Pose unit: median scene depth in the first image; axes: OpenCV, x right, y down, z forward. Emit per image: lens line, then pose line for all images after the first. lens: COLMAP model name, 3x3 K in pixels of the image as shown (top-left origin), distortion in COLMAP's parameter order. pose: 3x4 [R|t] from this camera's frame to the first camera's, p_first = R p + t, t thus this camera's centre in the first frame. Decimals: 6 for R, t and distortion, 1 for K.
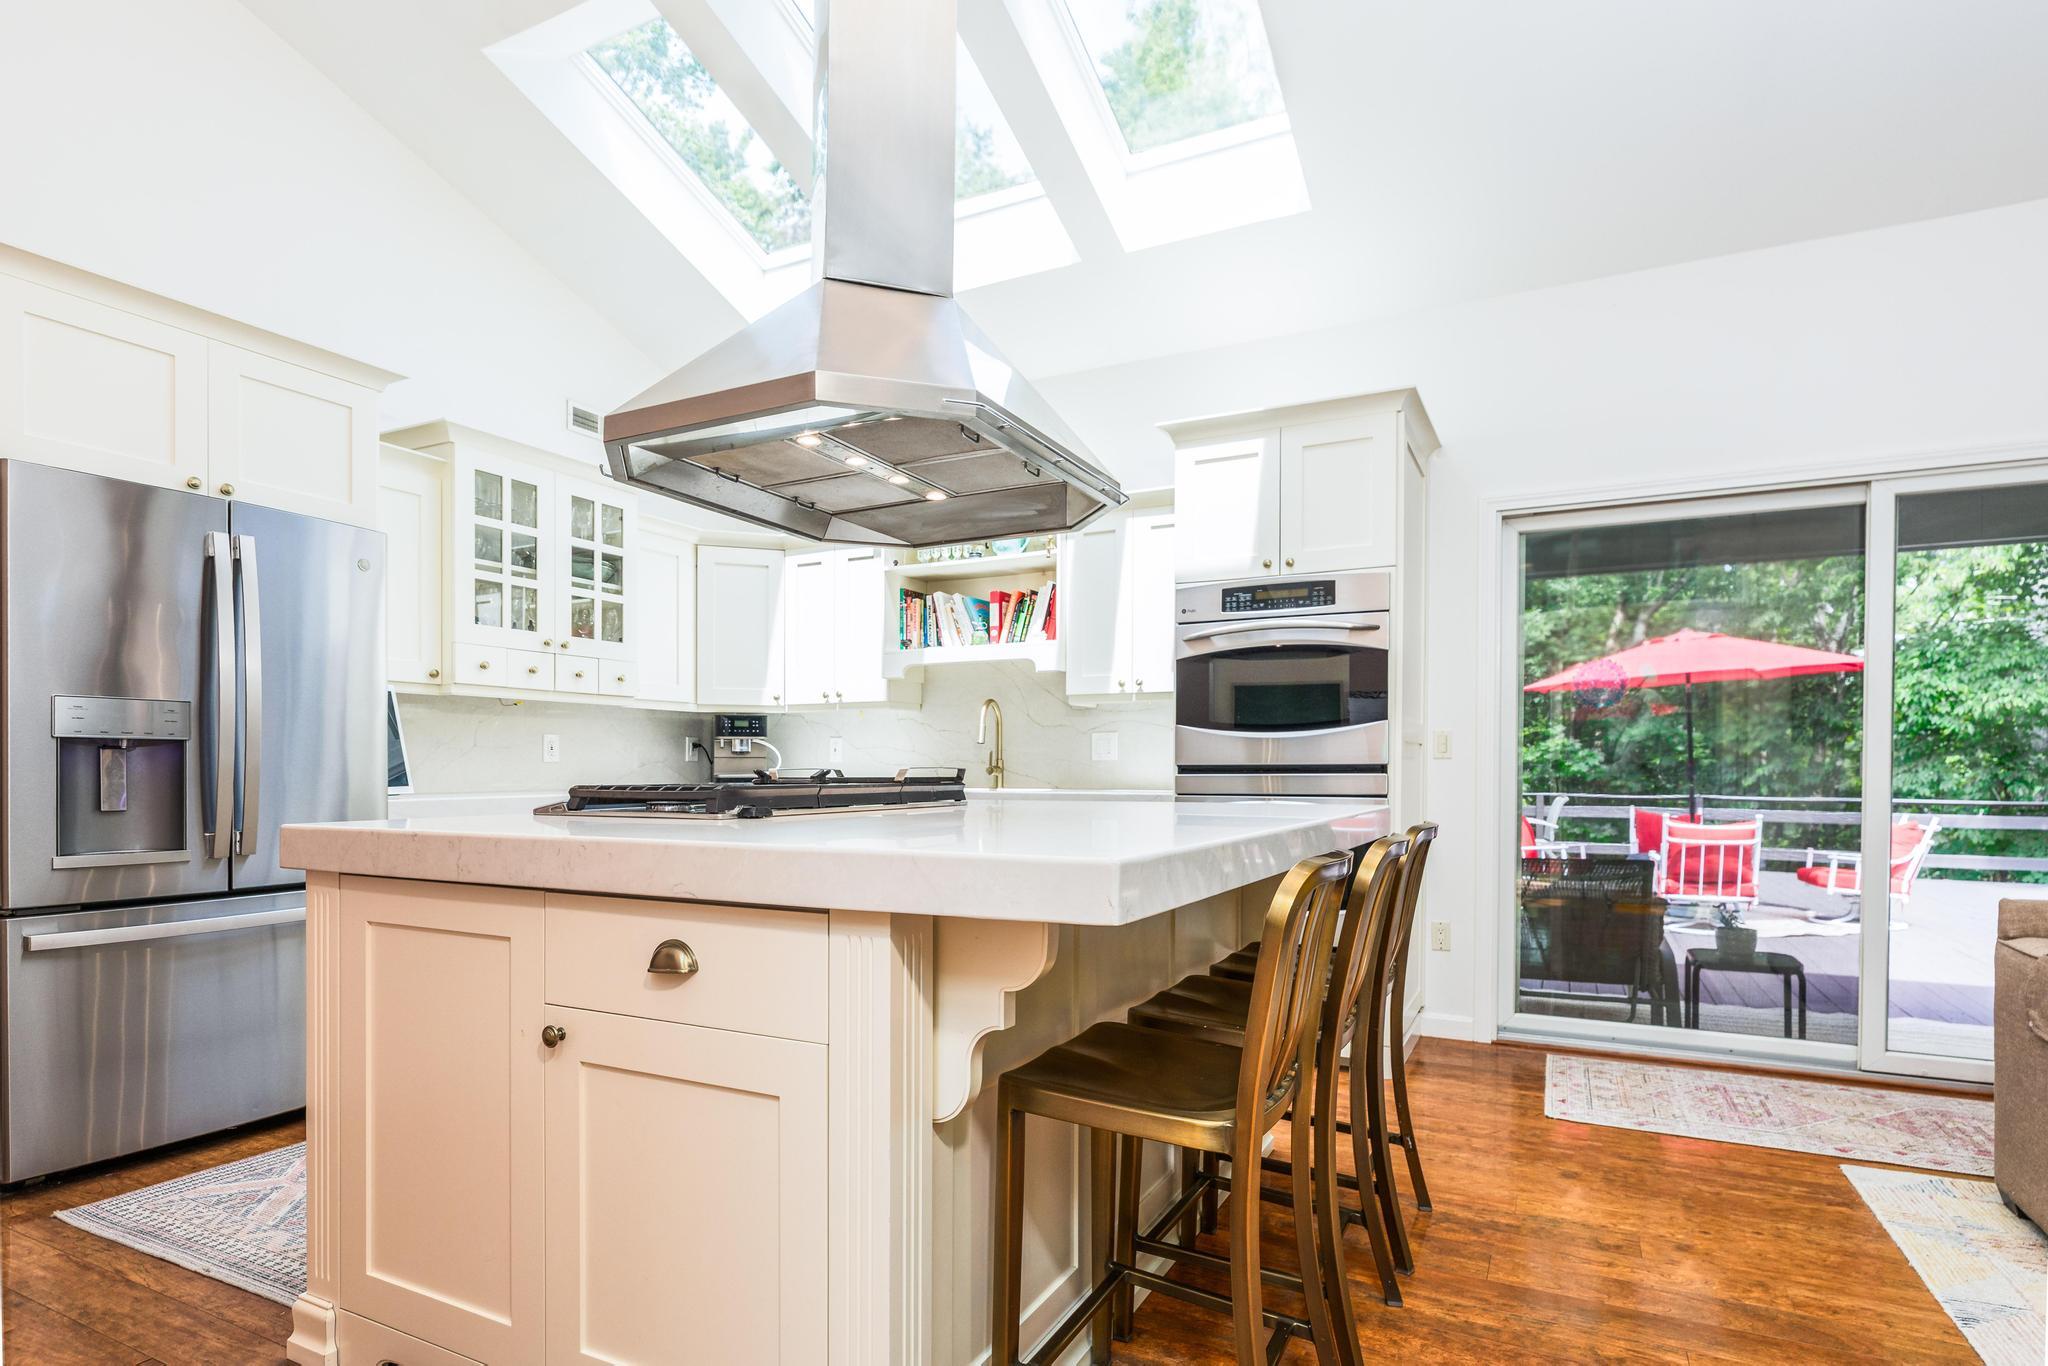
lens RADIAL K [[1042.7, 0, 1050.2], [0, 1042.7, 775.1], [0, 0, 1]] dist [-0.003676, -0.000395]
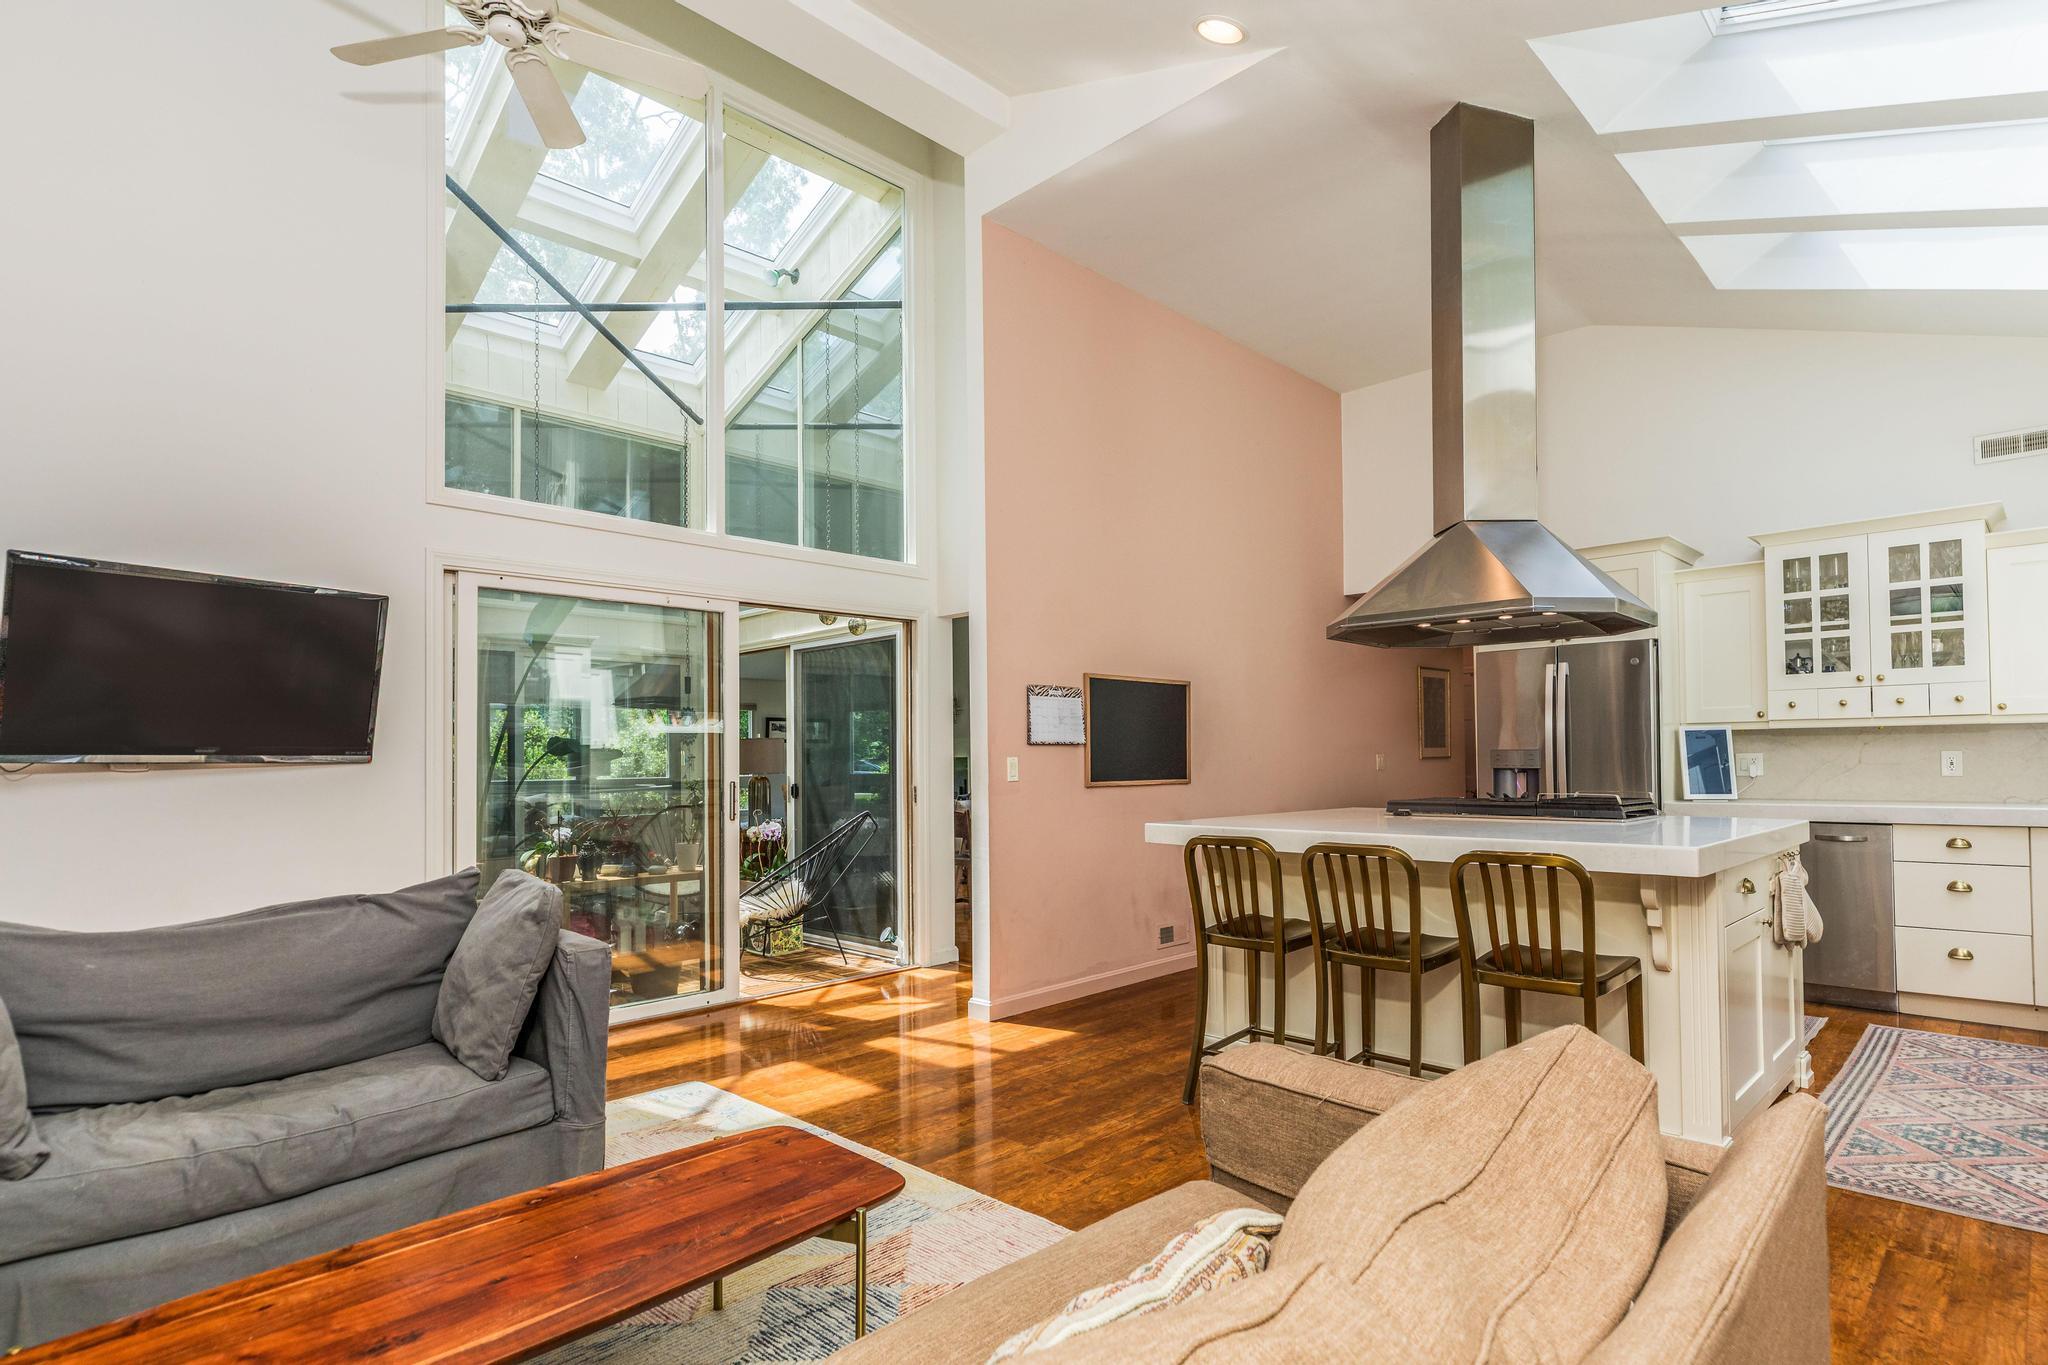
lens RADIAL K [[1056.9, 0, 1030.4], [0, 1056.9, 719.1], [0, 0, 1]] dist [-0.004932, -0.000237]
pose [[-0.309611, -0.029790, -0.950396, 0.937914], [0.002107, 0.999485, -0.032015, -0.041322], [0.950861, -0.011915, -0.309389, 0.445782]]
